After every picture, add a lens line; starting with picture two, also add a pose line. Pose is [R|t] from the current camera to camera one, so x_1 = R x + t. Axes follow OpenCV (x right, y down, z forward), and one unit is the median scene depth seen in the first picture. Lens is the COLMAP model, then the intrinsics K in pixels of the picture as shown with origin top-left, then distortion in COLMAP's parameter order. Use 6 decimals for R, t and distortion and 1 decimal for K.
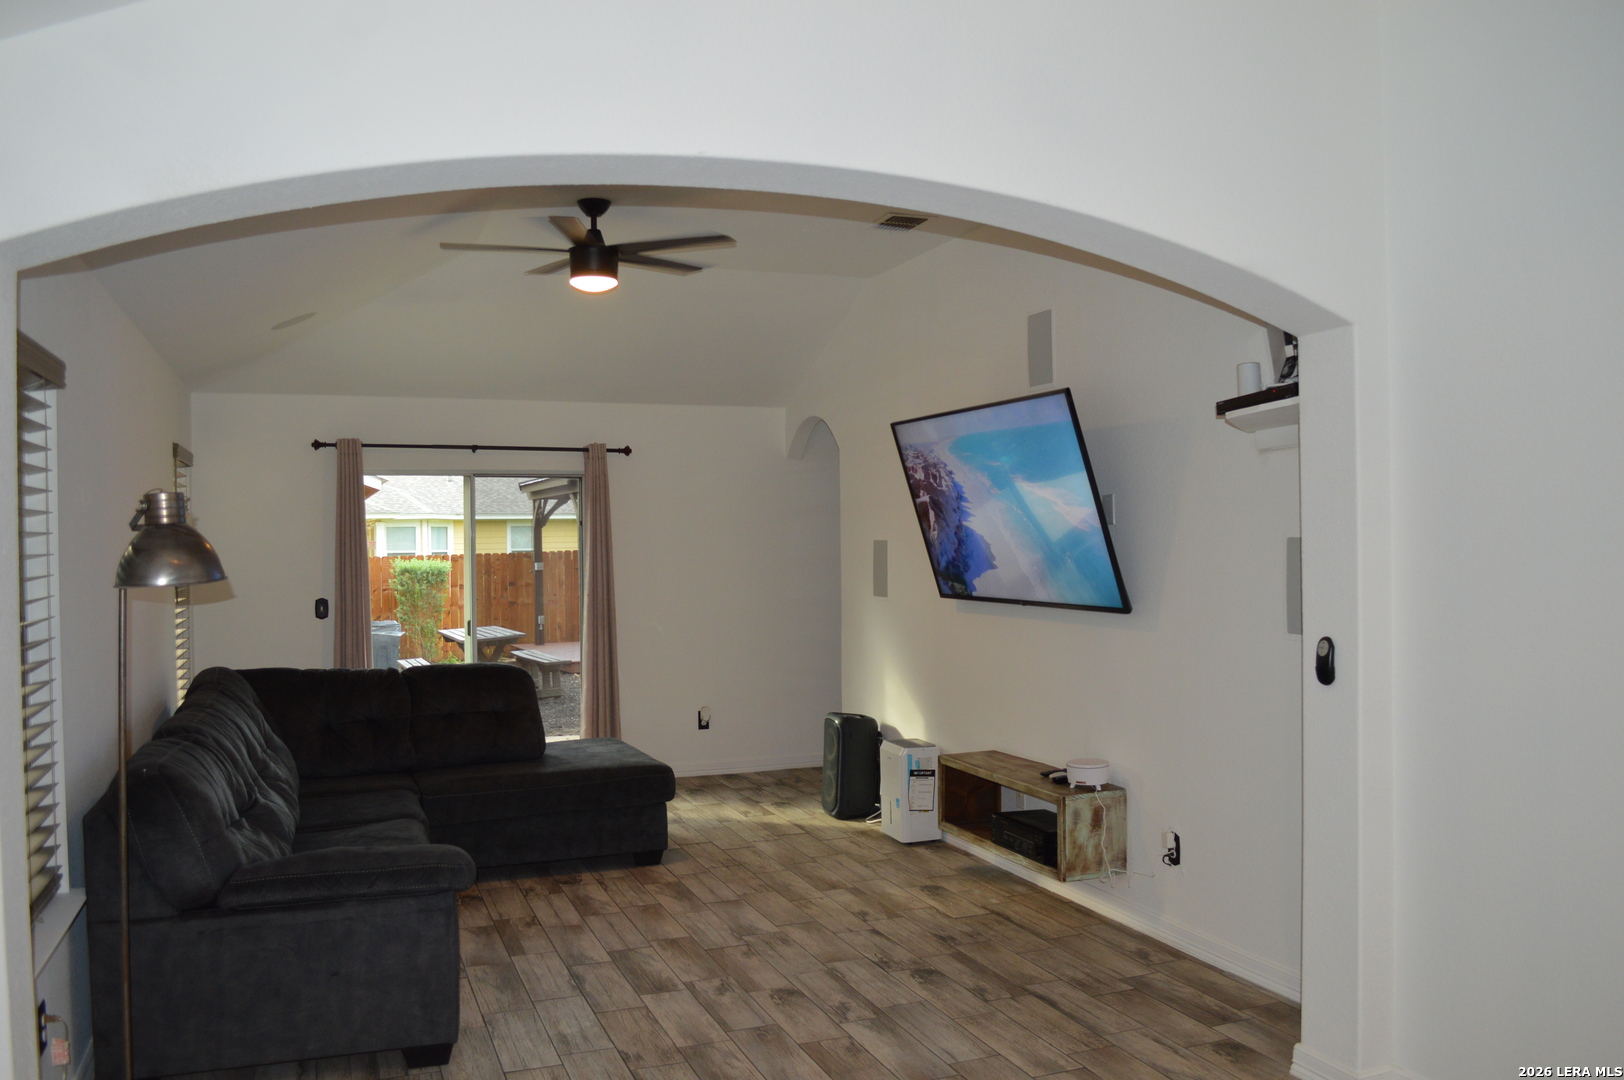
lens RADIAL K [[1309.8, 0, 812.0], [0, 1309.8, 540.0], [0, 0, 1]] dist [-0.057849, -0.003828]
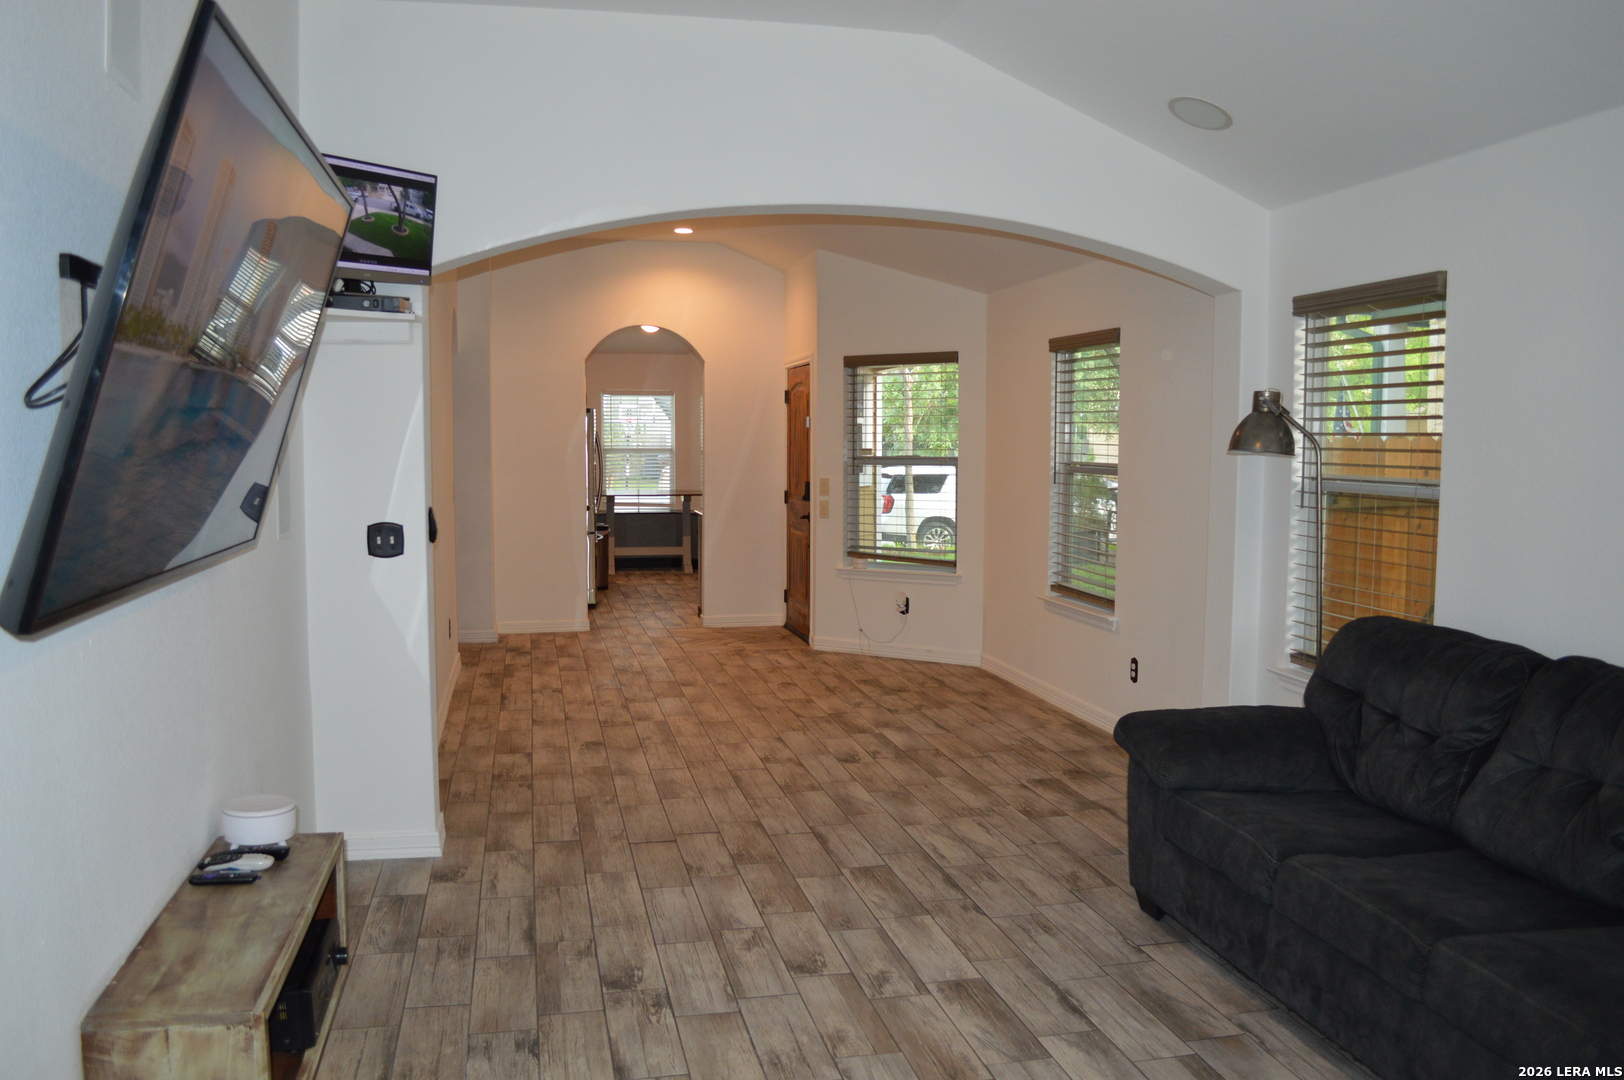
lens RADIAL K [[1309.8, 0, 812.0], [0, 1309.8, 540.0], [0, 0, 1]] dist [-0.057849, -0.003828]
pose [[-0.988094, 0.000384, 0.153852, -0.152861], [0.012647, 0.996816, 0.078731, 0.007557], [-0.153332, 0.079740, -0.984952, 1.801632]]
